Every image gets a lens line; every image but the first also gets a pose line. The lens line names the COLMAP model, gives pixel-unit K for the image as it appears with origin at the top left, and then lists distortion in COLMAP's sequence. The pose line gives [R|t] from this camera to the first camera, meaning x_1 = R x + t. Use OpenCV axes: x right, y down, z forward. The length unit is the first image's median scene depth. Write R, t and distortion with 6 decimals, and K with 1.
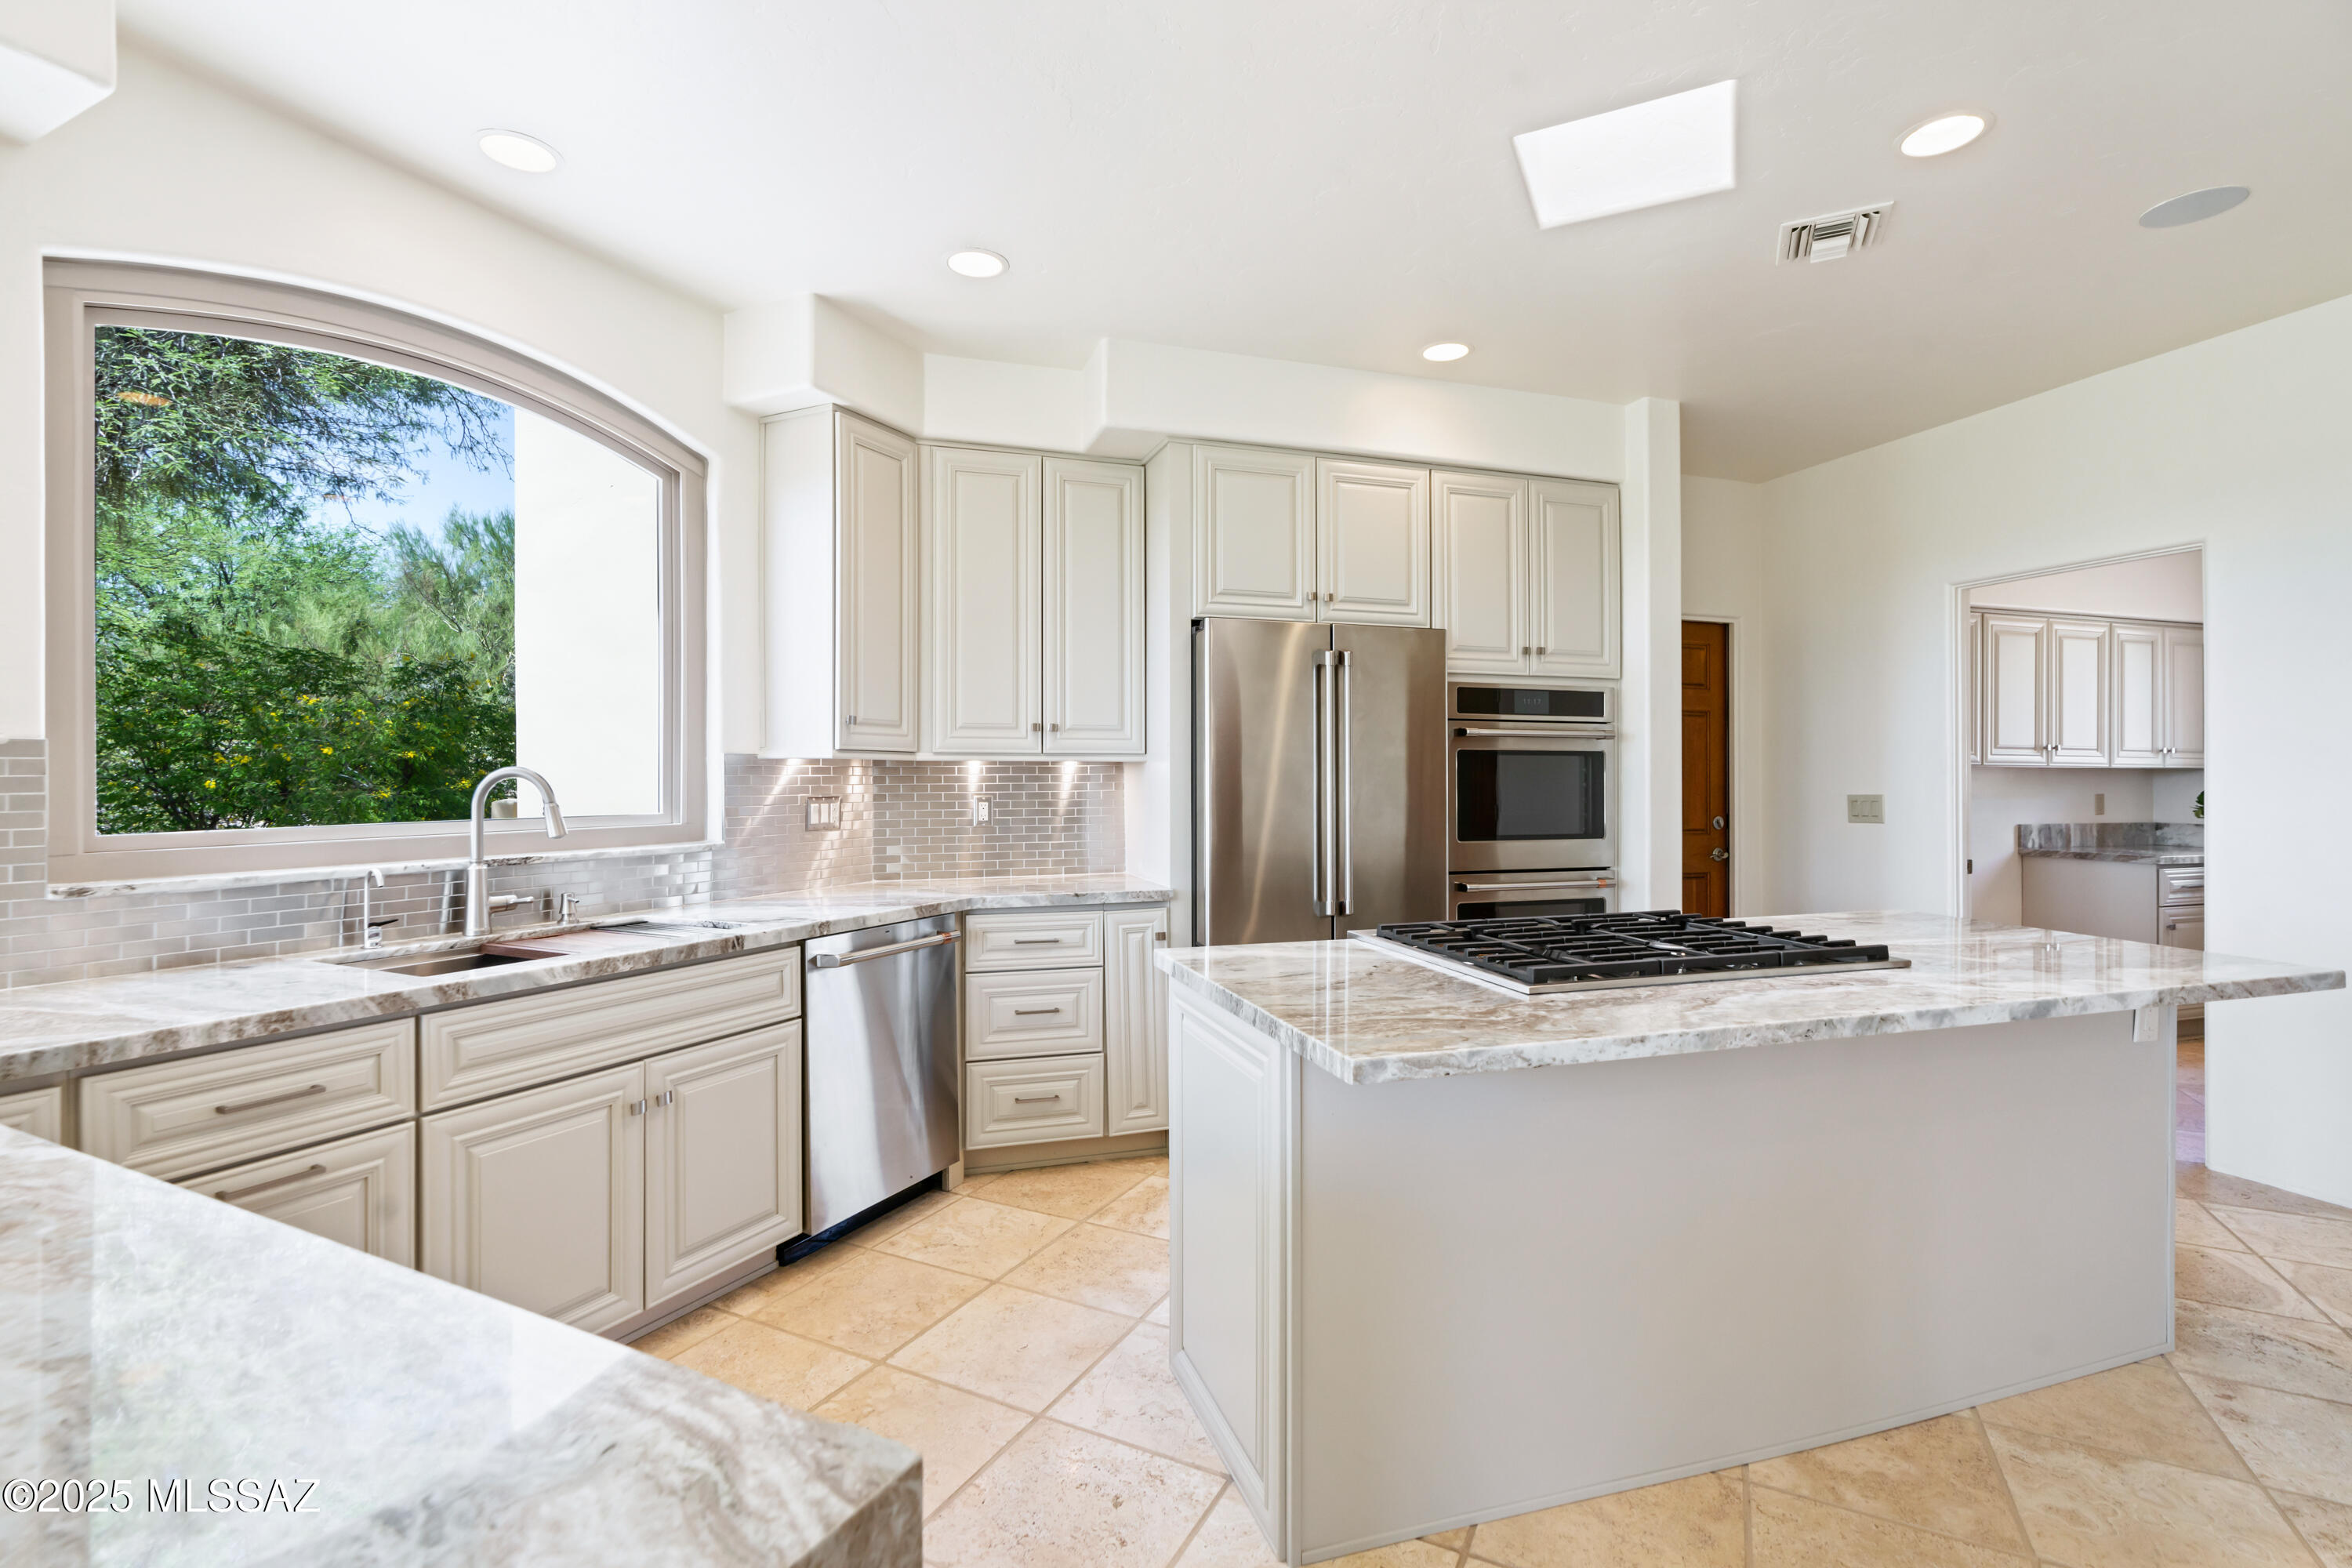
lens RADIAL K [[1072.7, 0, 1176.0], [0, 1072.7, 784.0], [0, 0, 1]] dist [-0.037826, -0.000144]
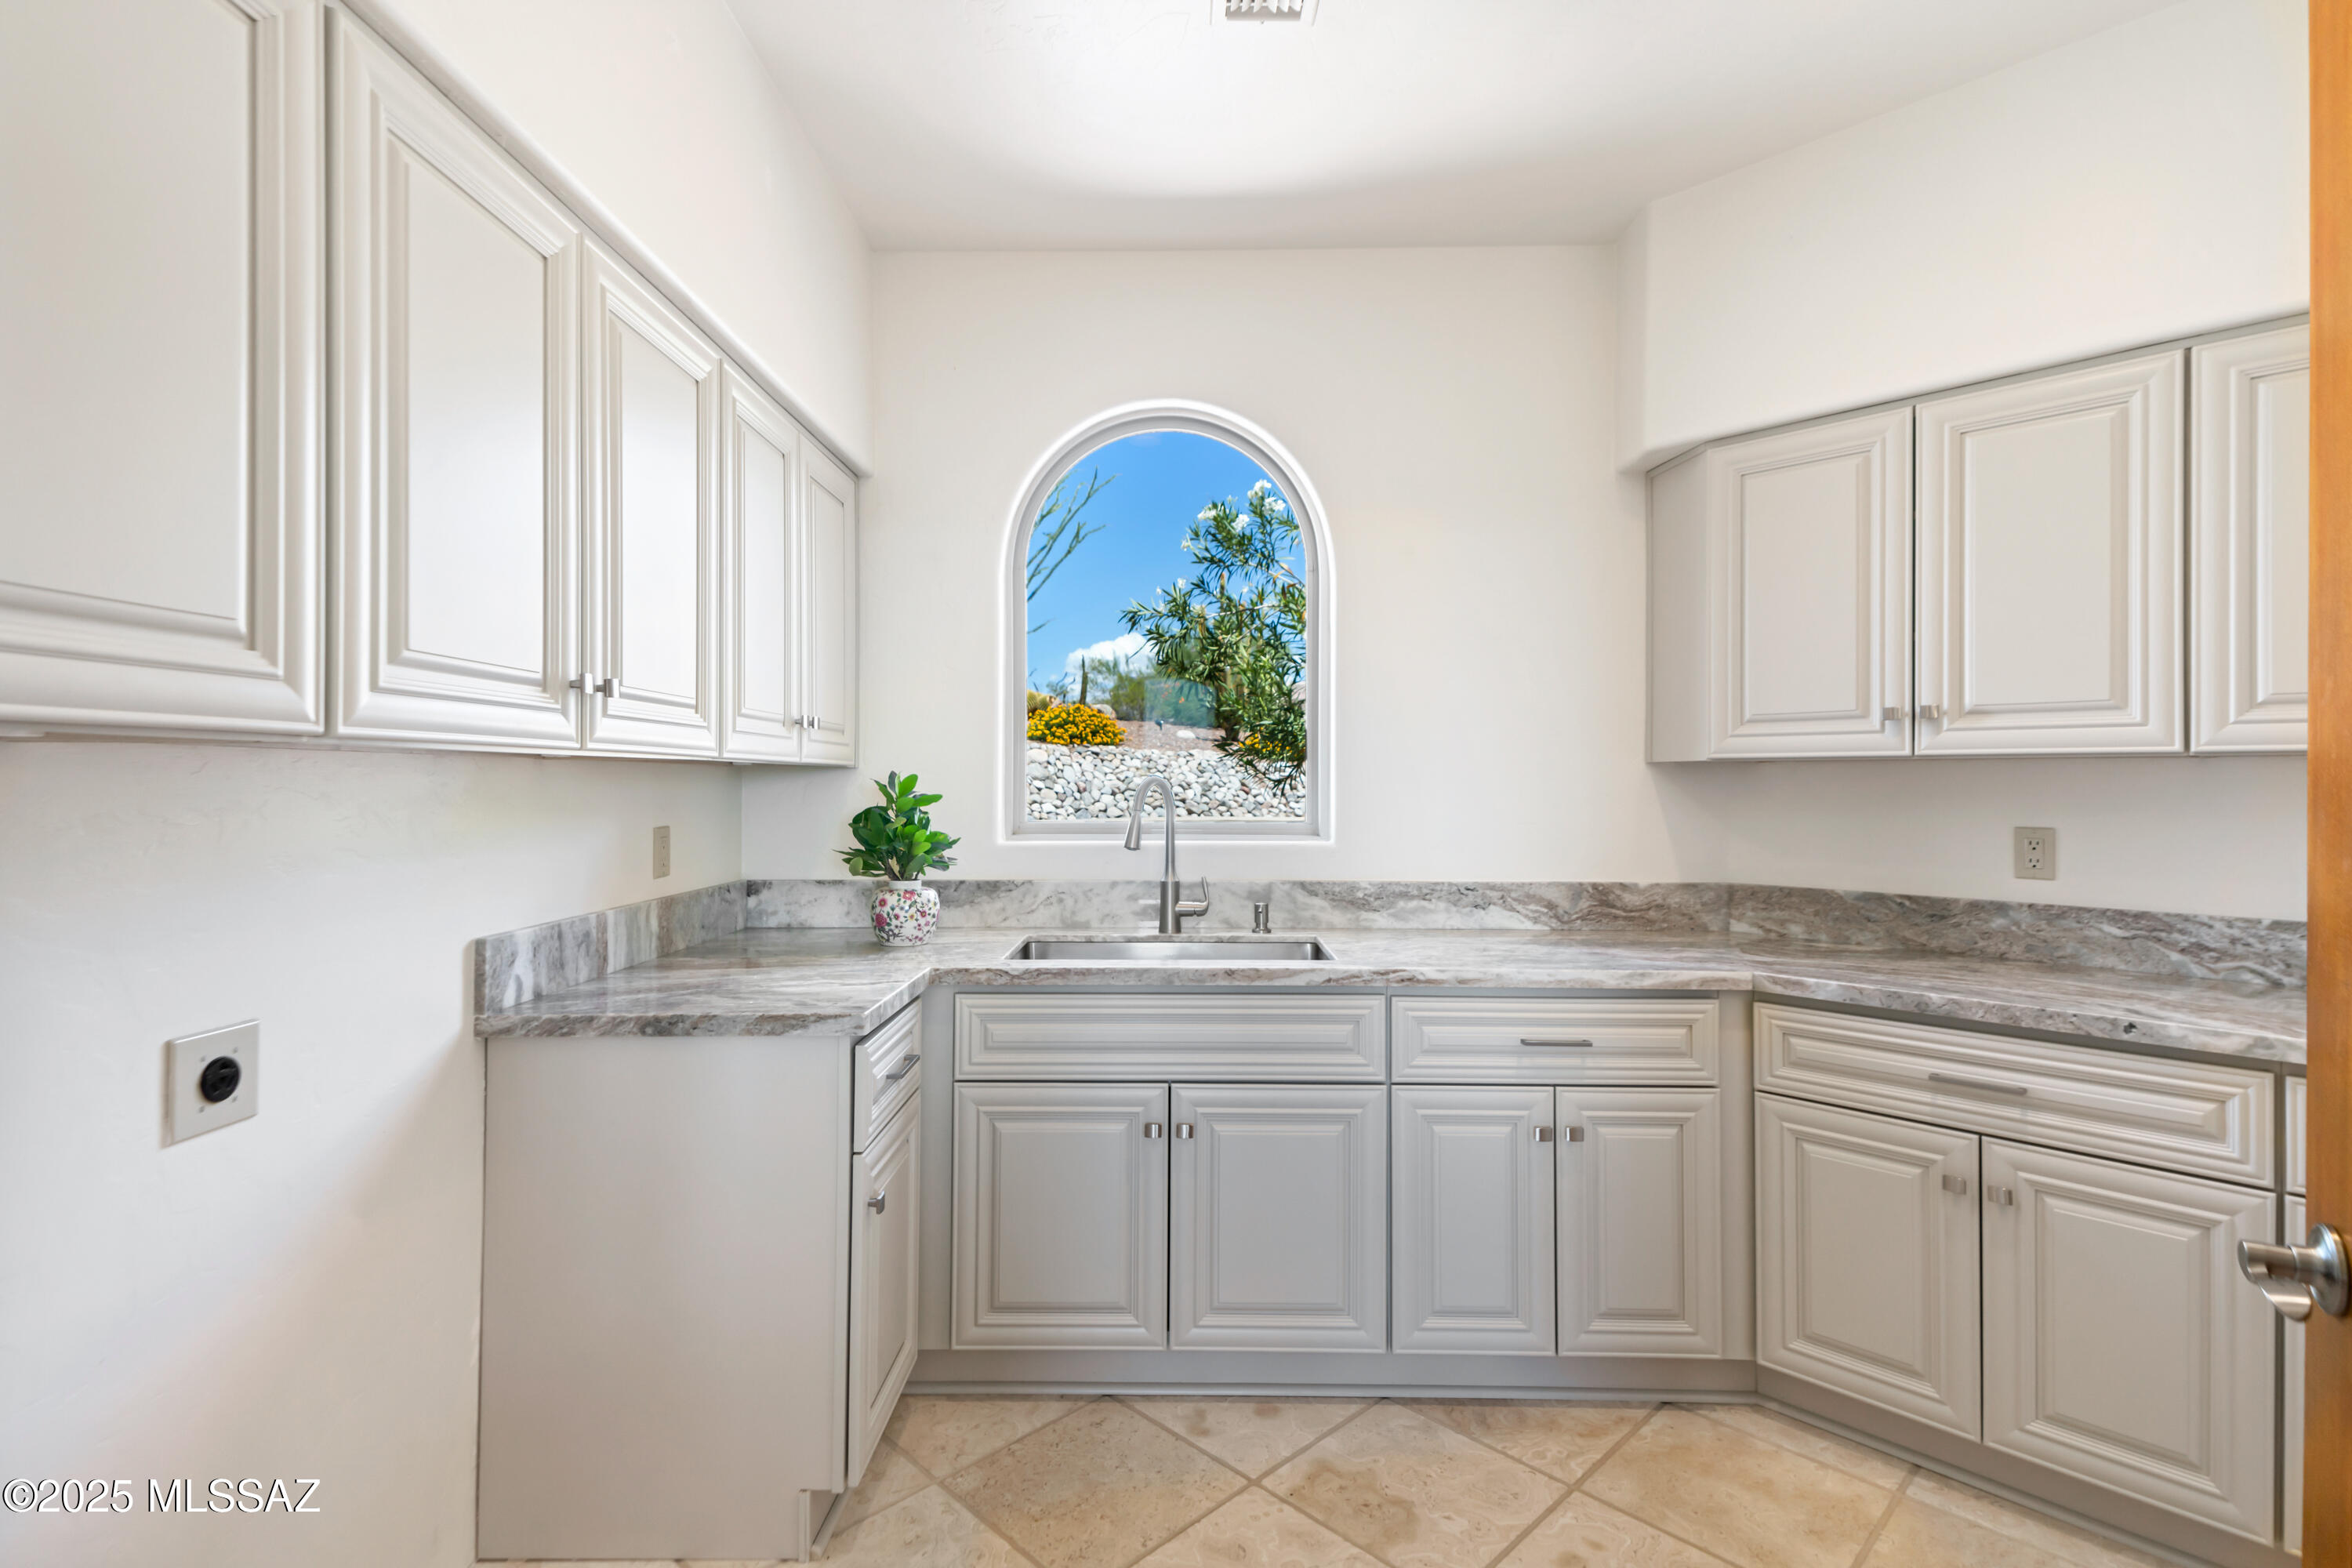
lens RADIAL K [[1137.4, 0, 1176.0], [0, 1137.4, 784.0], [0, 0, 1]] dist [0.000361, 0.000029]
pose [[0.312590, -0.003819, 0.949880, 0.550208], [0.002230, 0.999992, 0.003287, -0.008355], [-0.949885, 0.001090, 0.312596, 0.697655]]
